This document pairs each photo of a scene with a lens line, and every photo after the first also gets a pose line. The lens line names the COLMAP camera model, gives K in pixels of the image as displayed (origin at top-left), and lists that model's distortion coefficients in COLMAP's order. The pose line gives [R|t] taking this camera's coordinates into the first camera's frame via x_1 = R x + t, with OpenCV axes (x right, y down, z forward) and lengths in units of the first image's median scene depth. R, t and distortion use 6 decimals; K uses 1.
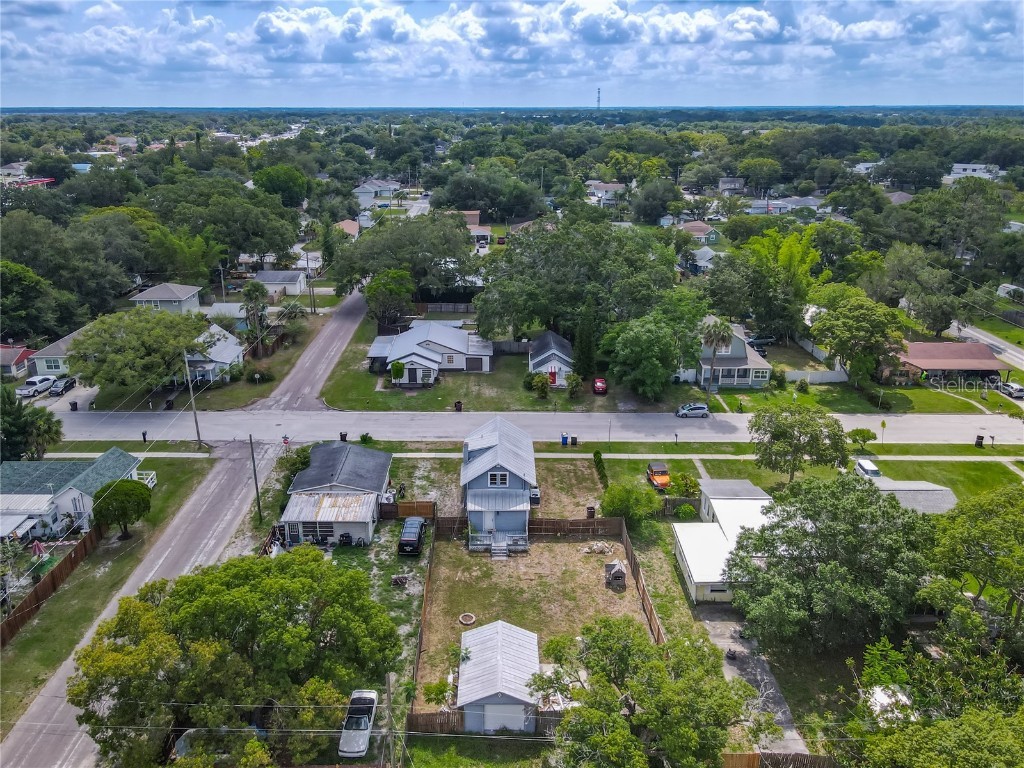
lens RADIAL K [[774.2, 0, 494.1], [0, 774.2, 396.0], [0, 0, 1]] dist [0.011272, 0.015521]
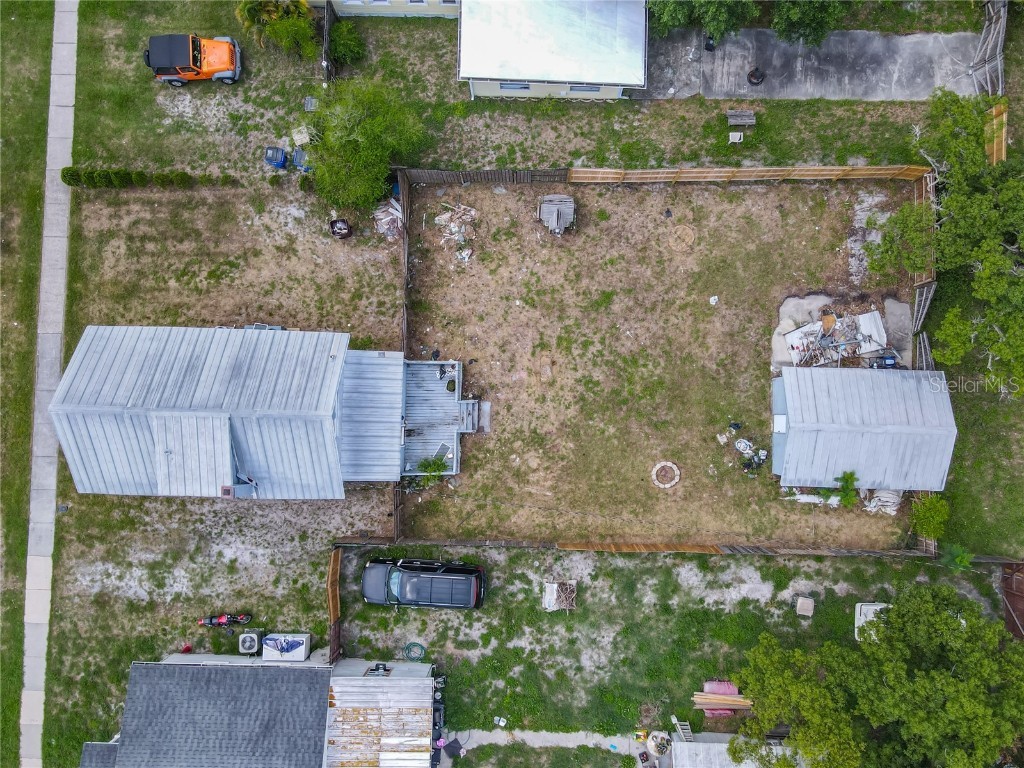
lens RADIAL K [[774.2, 0, 518.6], [0, 774.2, 389.6], [0, 0, 1]] dist [0.011272, 0.015521]
pose [[0.022584, -0.999035, 0.037675, 0.004566], [0.382745, 0.043454, 0.922831, -0.223122], [-0.923578, -0.006421, 0.383357, 0.602320]]
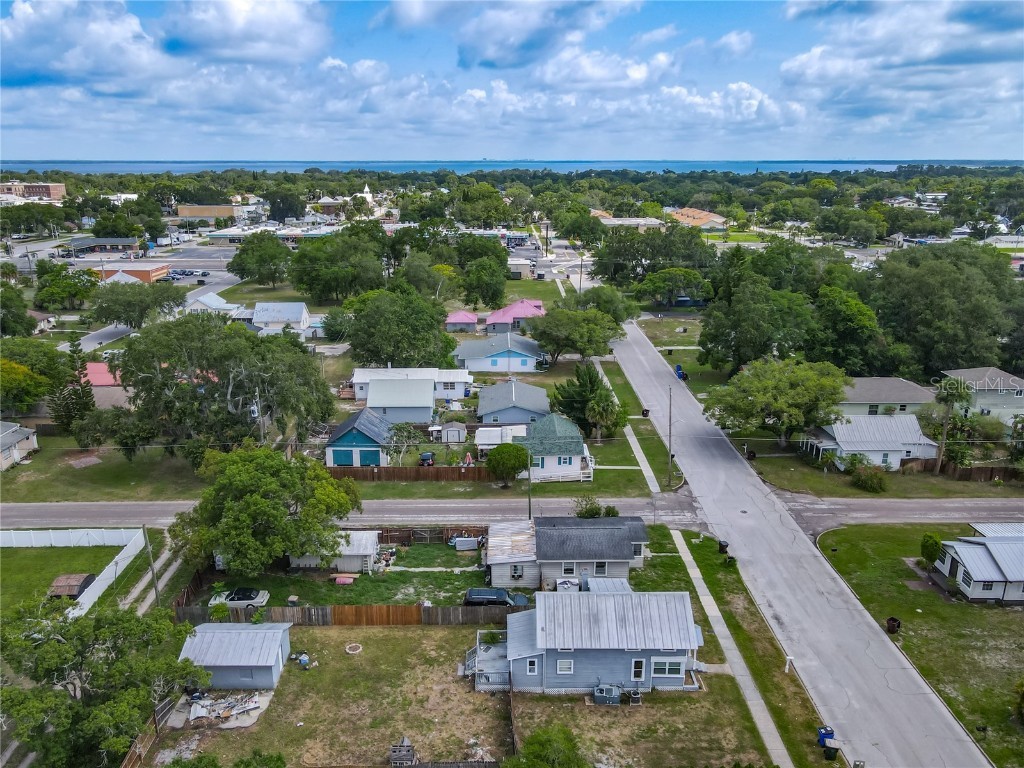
lens RADIAL K [[774.2, 0, 504.6], [0, 774.2, 392.6], [0, 0, 1]] dist [0.011272, 0.015521]
pose [[0.002850, 0.286924, -0.957949, 0.587513], [-0.353790, 0.896286, 0.267402, -0.249265], [0.935320, 0.338151, 0.104065, 0.665476]]
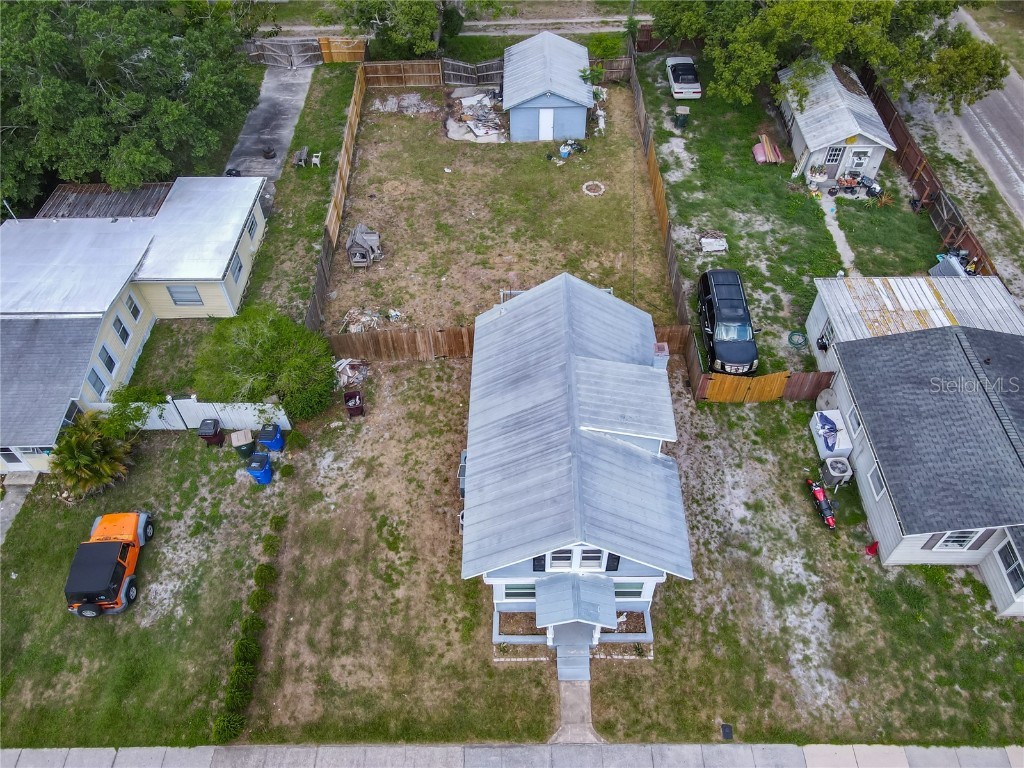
lens RADIAL K [[774.2, 0, 505.3], [0, 774.2, 380.4], [0, 0, 1]] dist [0.011272, 0.015521]
pose [[-0.999785, 0.009235, 0.018582, 0.024917], [0.020587, 0.329275, 0.944010, -0.235496], [0.002600, 0.944189, -0.329395, 0.971692]]
